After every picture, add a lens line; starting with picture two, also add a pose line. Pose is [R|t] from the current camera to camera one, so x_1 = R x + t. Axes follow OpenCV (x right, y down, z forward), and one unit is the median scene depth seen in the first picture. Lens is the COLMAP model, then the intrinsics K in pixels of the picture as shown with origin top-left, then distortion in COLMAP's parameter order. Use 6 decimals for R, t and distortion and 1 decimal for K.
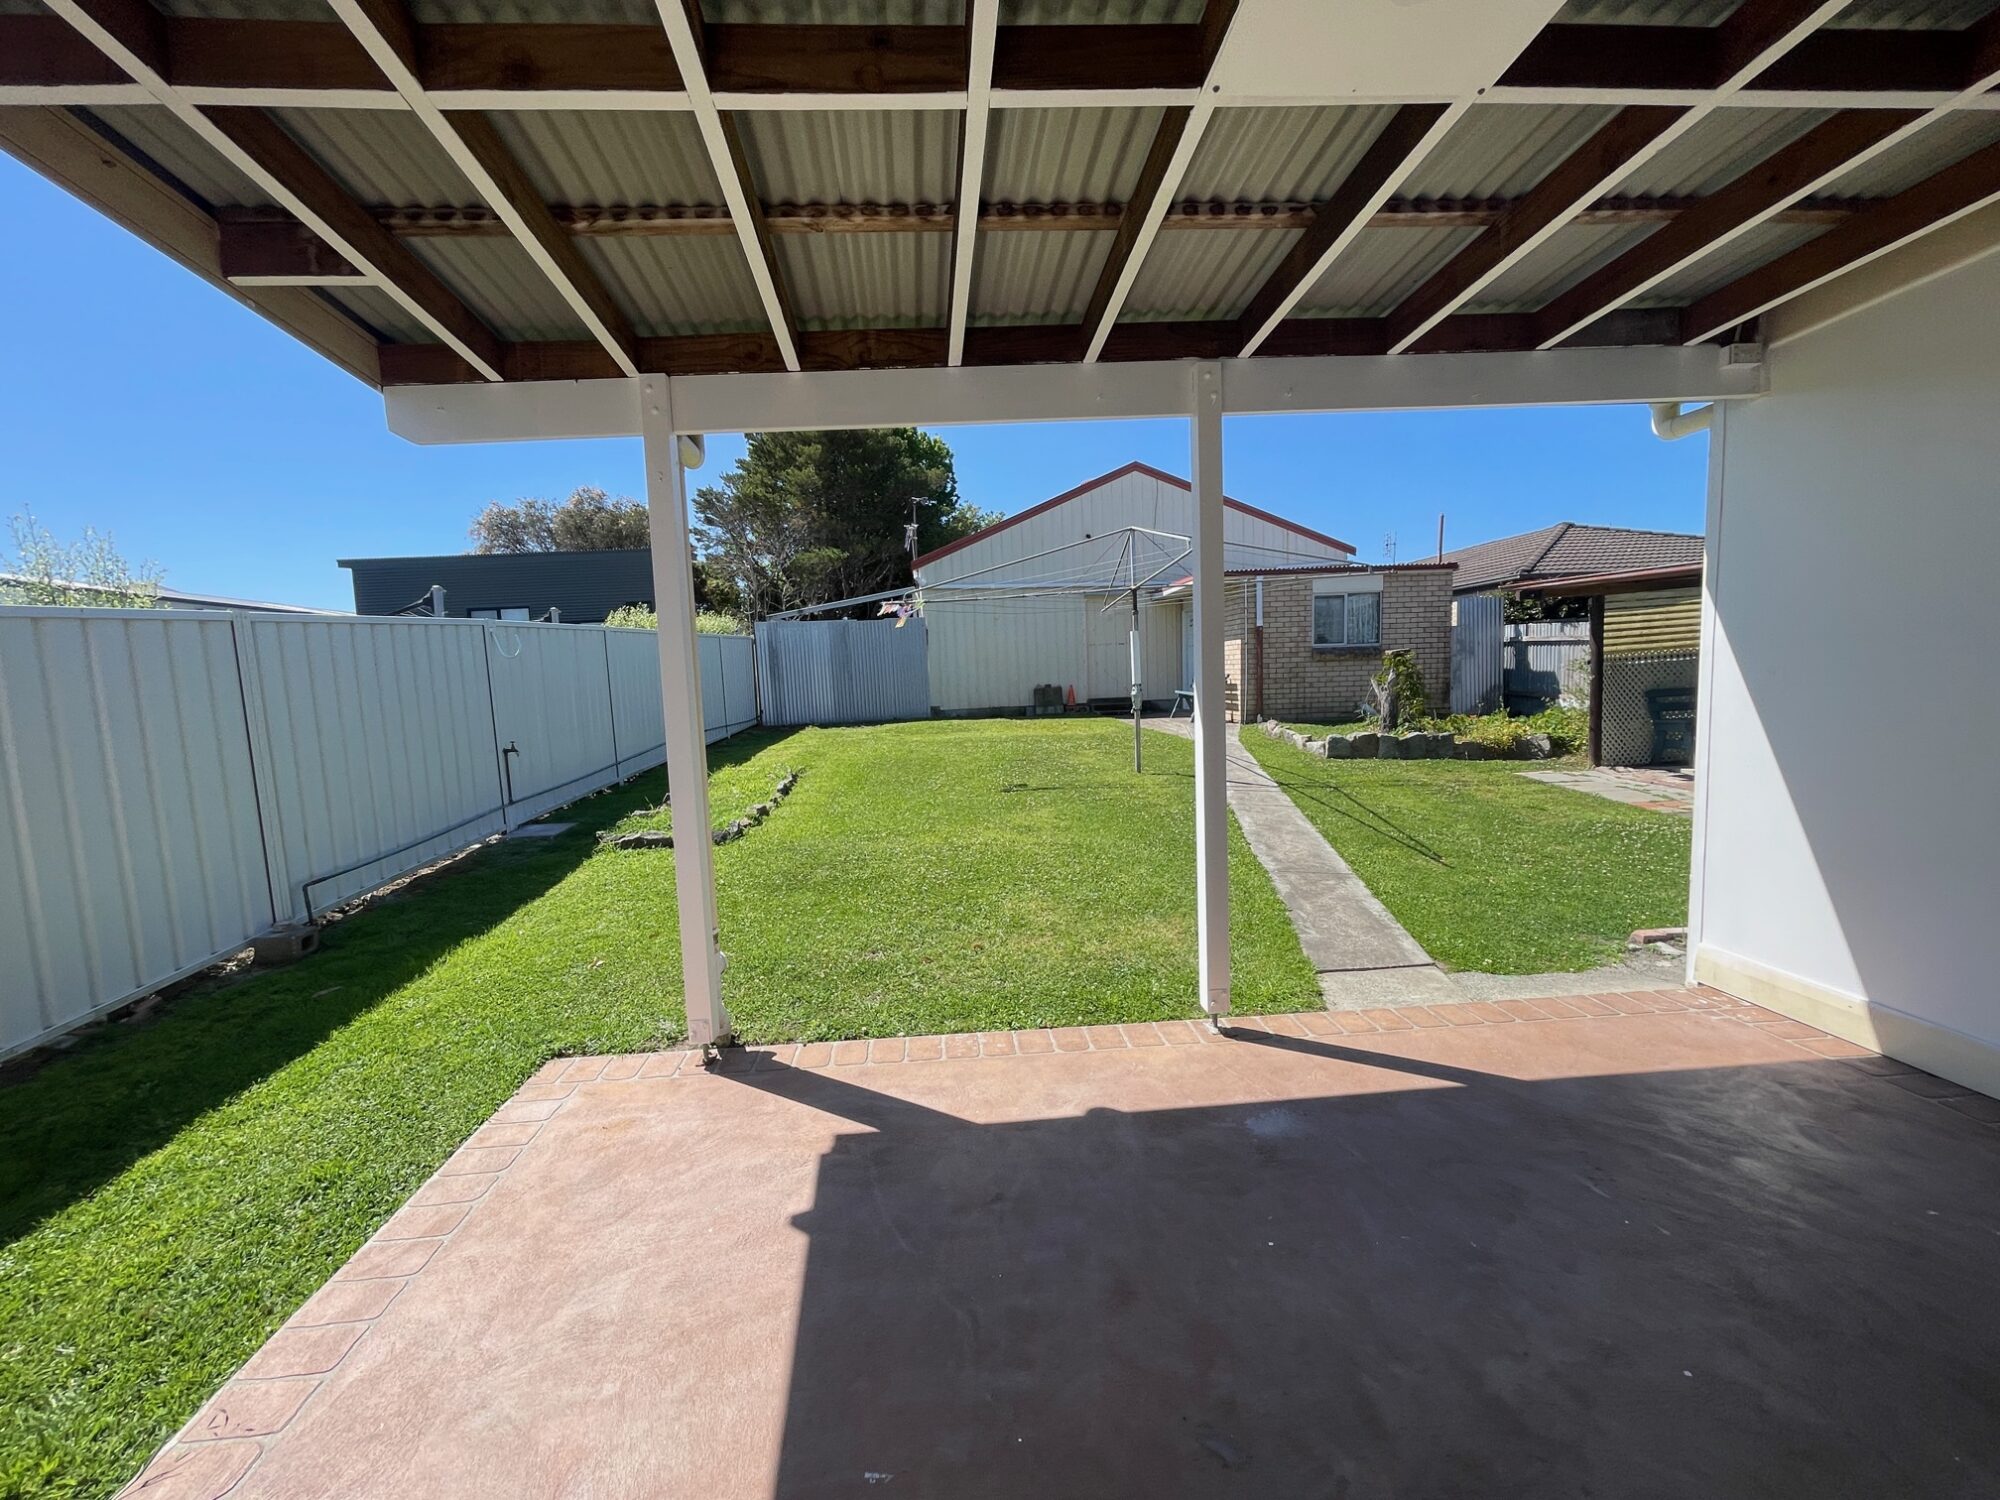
lens RADIAL K [[809.4, 0, 979.0], [0, 809.4, 754.1], [0, 0, 1]] dist [-0.003570, 0.000703]
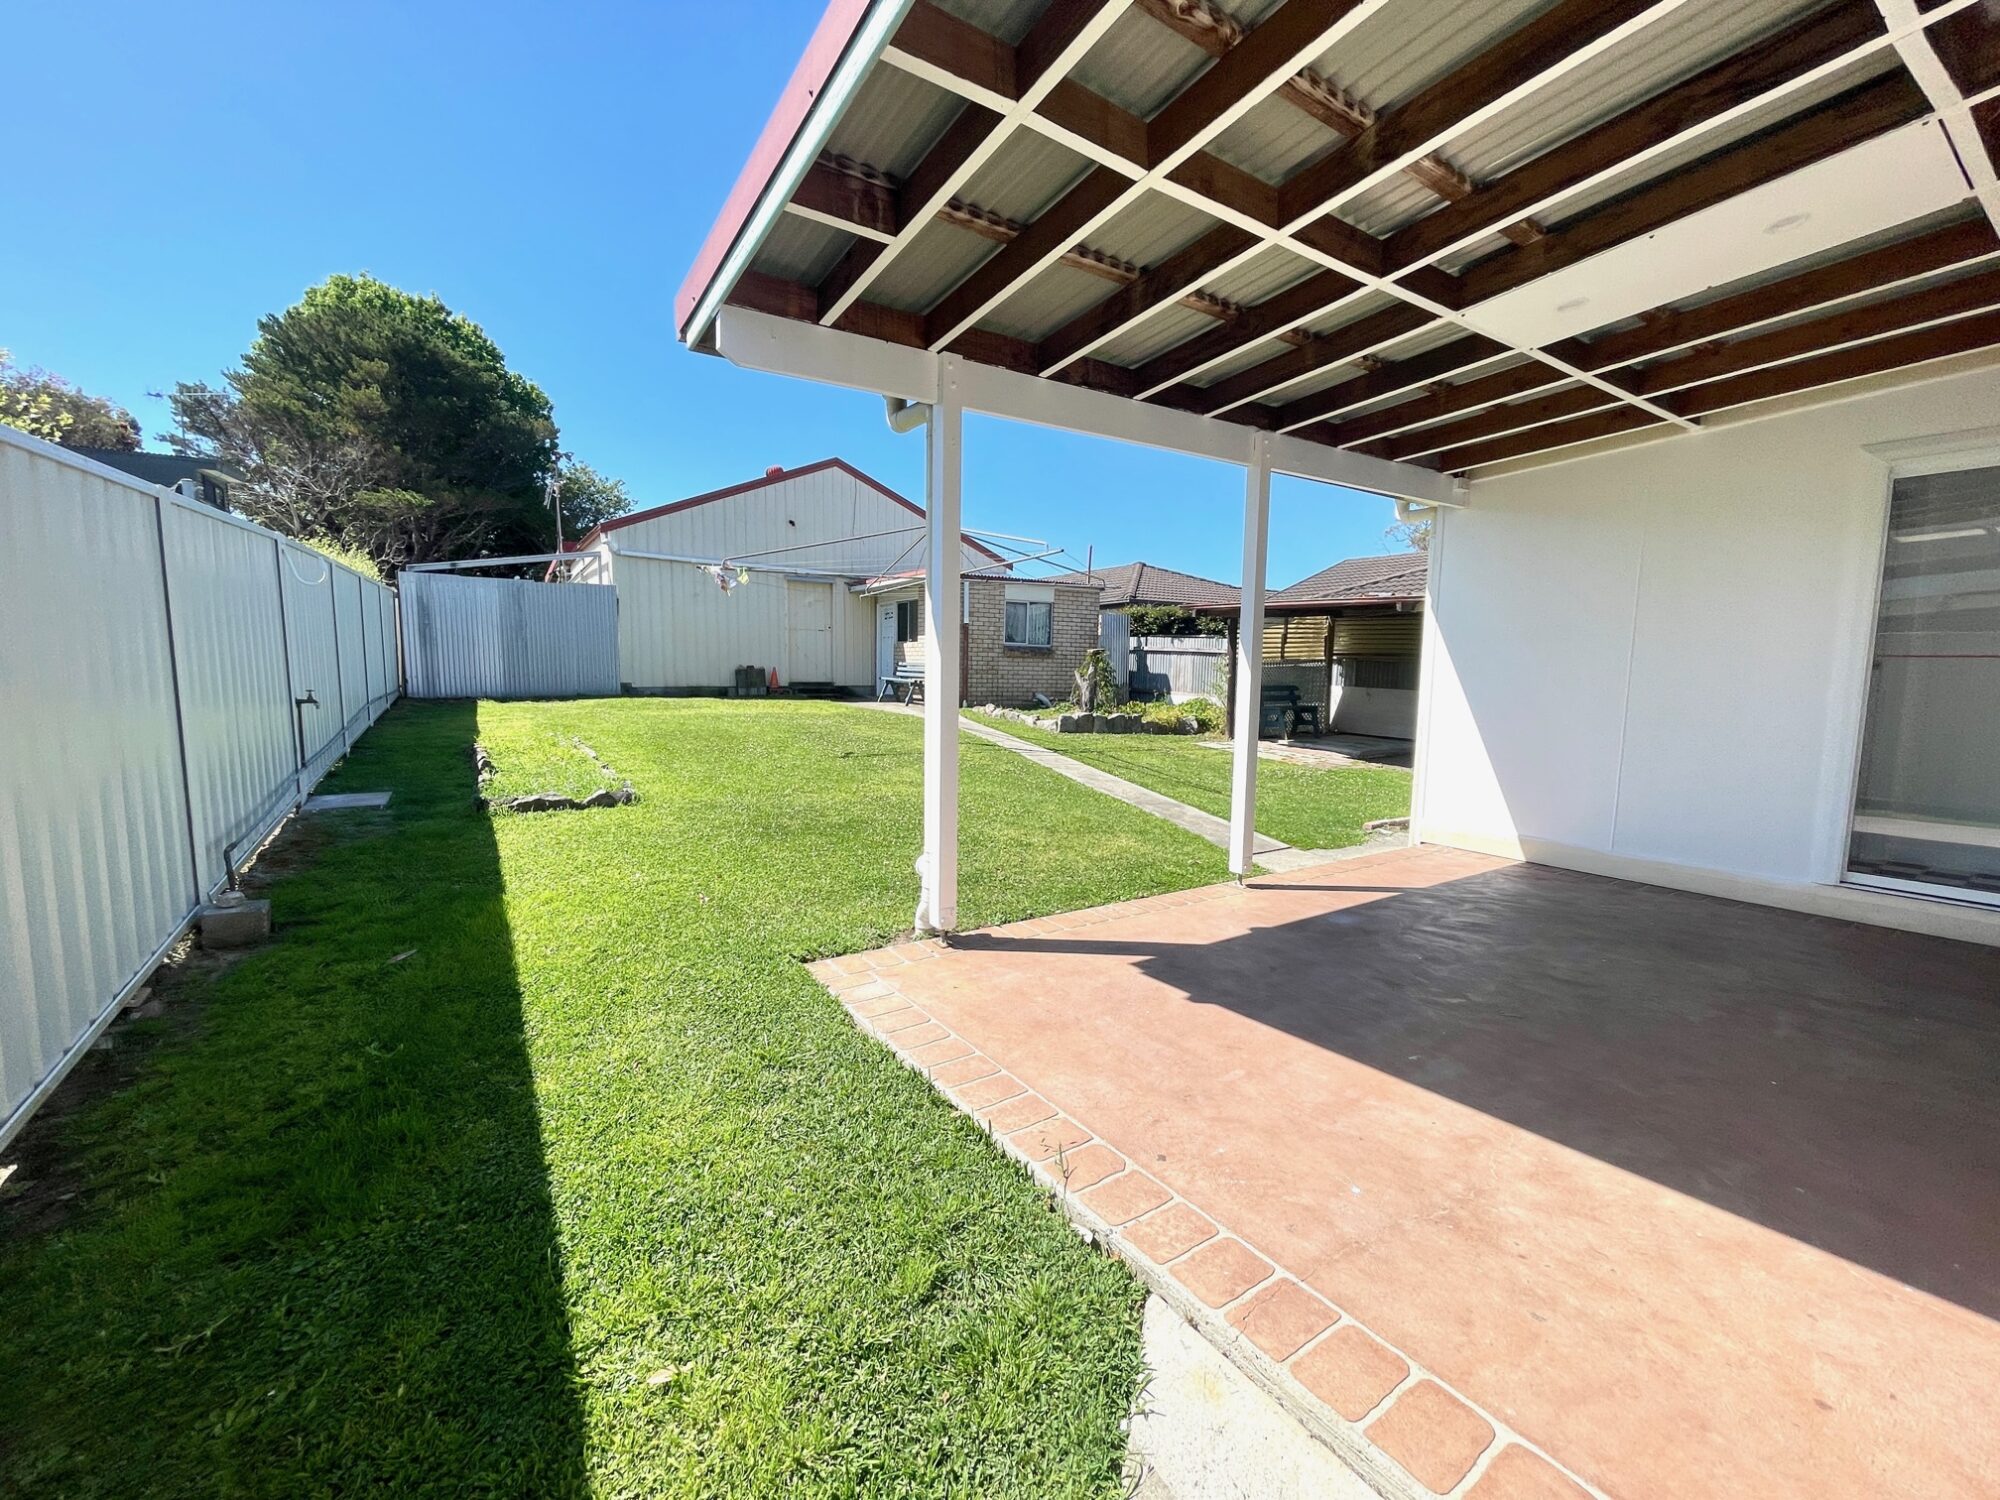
lens RADIAL K [[809.4, 0, 982.9], [0, 809.4, 749.0], [0, 0, 1]] dist [-0.003570, 0.000703]
pose [[0.870877, 0.001153, 0.491500, -0.193141], [-0.000440, 0.999999, -0.001568, 0.022037], [-0.491501, 0.001149, 0.870876, -0.009761]]
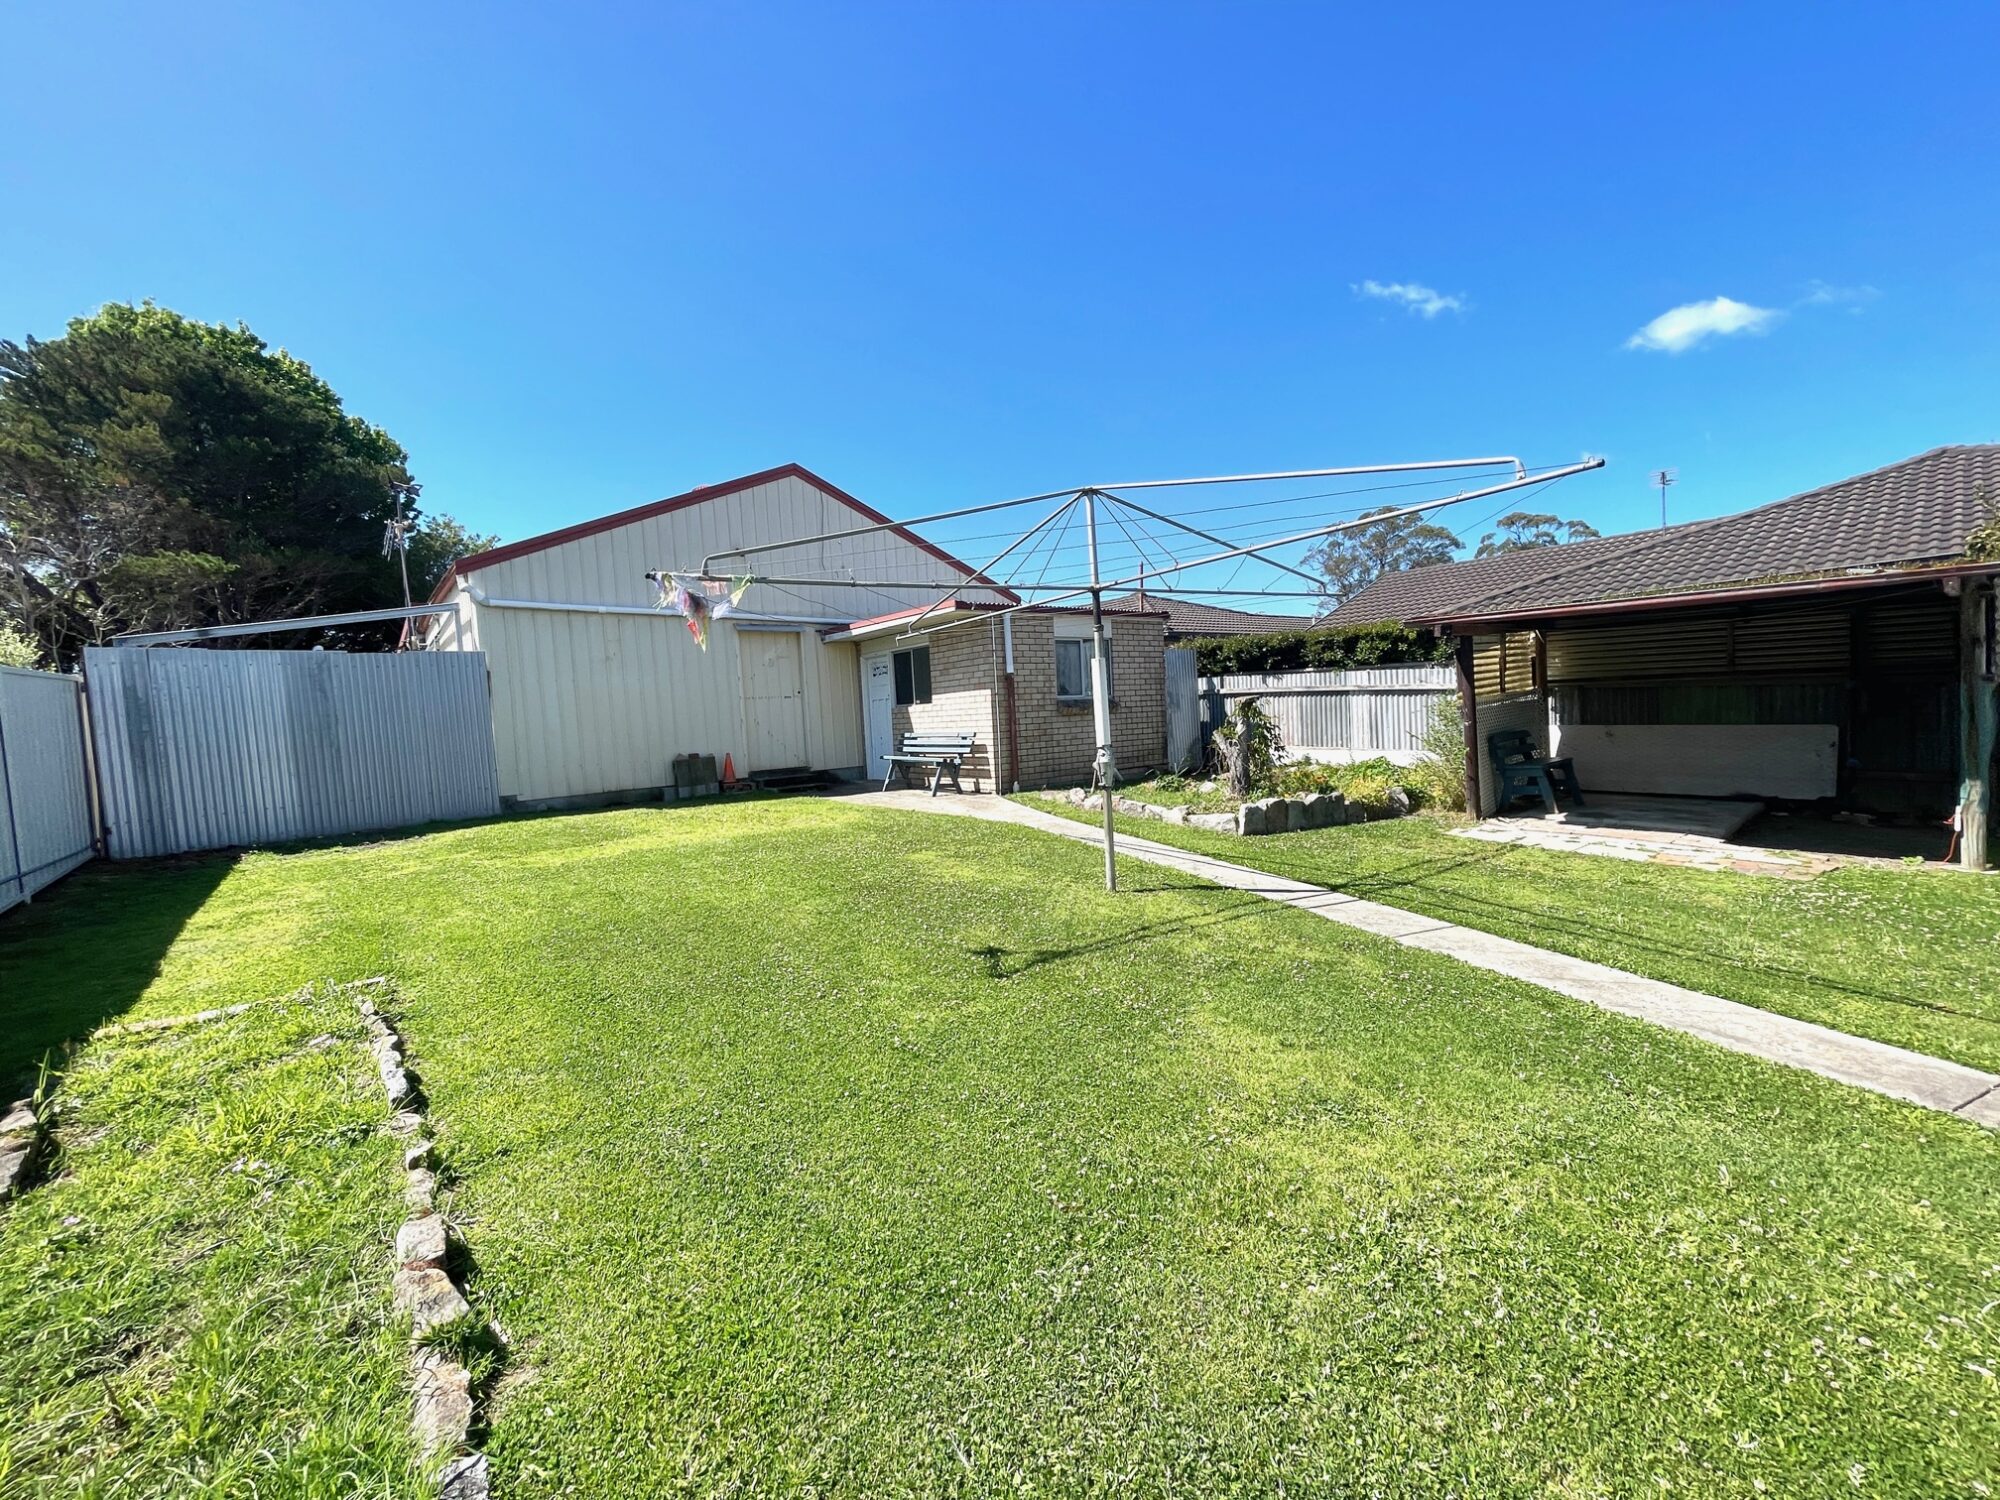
lens RADIAL K [[809.4, 0, 985.9], [0, 809.4, 751.4], [0, 0, 1]] dist [-0.003570, 0.000703]
pose [[0.810568, -0.033687, 0.584675, -0.147905], [0.082078, 0.995025, -0.056459, -0.035457], [-0.579864, 0.093753, 0.809301, 0.360991]]
